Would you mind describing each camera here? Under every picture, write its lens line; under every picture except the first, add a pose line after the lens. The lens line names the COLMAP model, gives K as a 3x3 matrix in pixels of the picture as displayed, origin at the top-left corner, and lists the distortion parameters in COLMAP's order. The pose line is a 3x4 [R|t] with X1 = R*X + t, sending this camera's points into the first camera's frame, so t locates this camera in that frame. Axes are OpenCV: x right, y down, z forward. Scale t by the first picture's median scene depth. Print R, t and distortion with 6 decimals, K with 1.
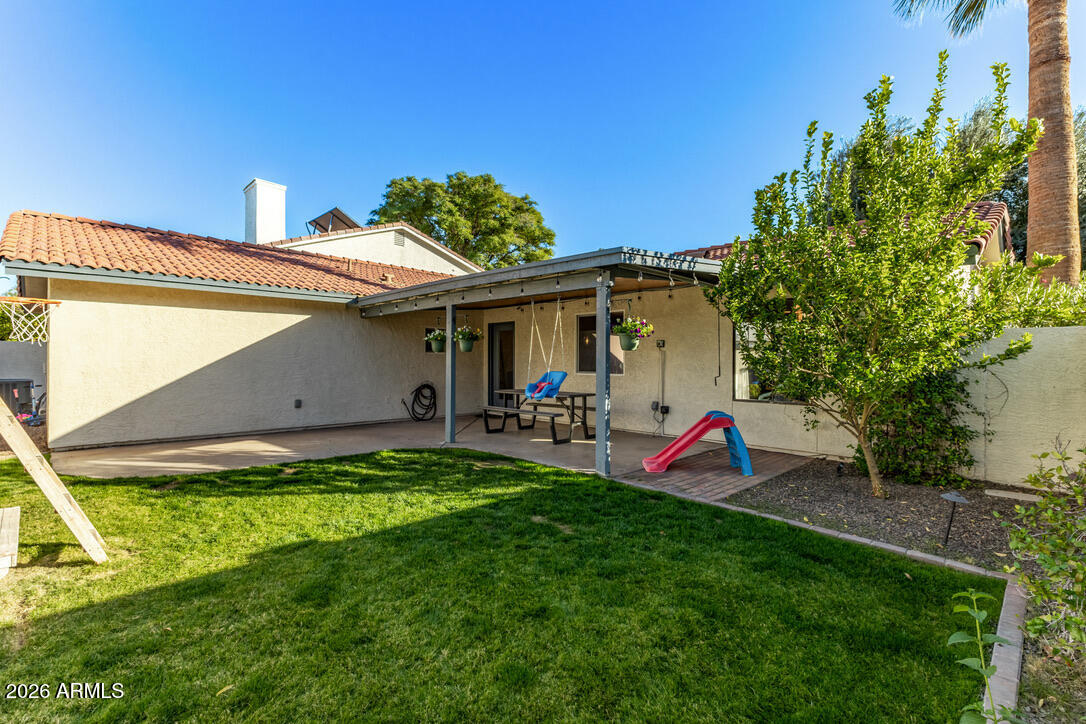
lens RADIAL K [[472.2, 0, 543.0], [0, 472.2, 362.0], [0, 0, 1]] dist [0.008156, -0.000803]
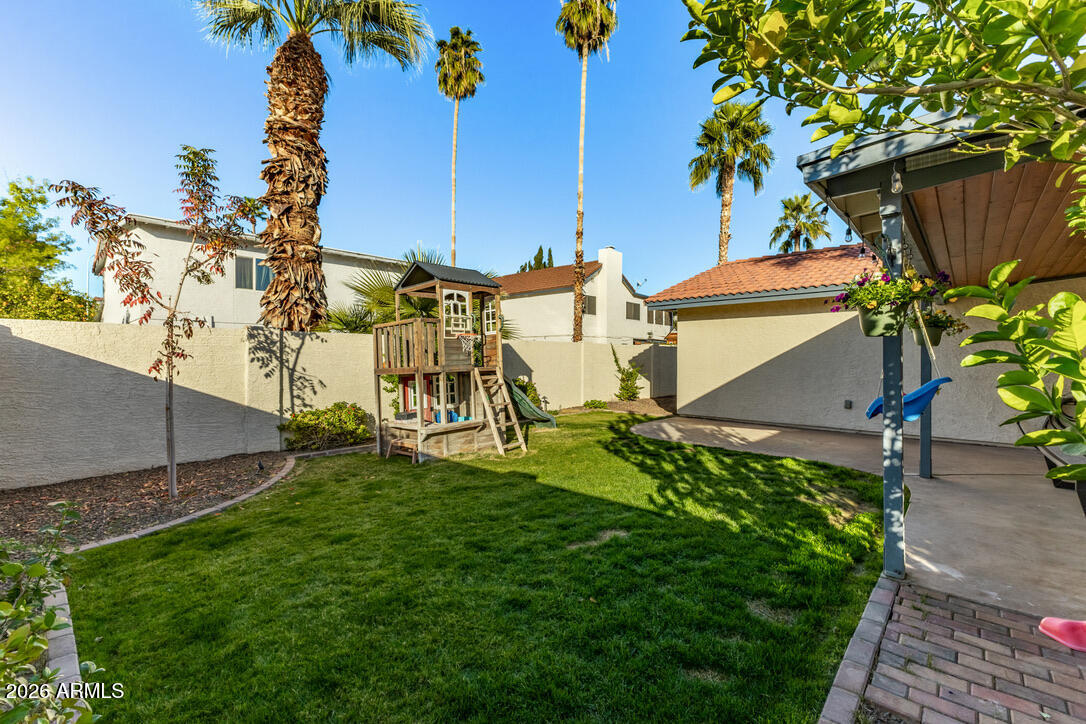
lens RADIAL K [[472.2, 0, 543.0], [0, 472.2, 362.0], [0, 0, 1]] dist [0.008156, -0.000803]
pose [[0.063928, 0.005835, -0.997937, 0.639774], [-0.001301, 0.999983, 0.005763, 0.001281], [0.997954, 0.000930, 0.063935, 0.580886]]
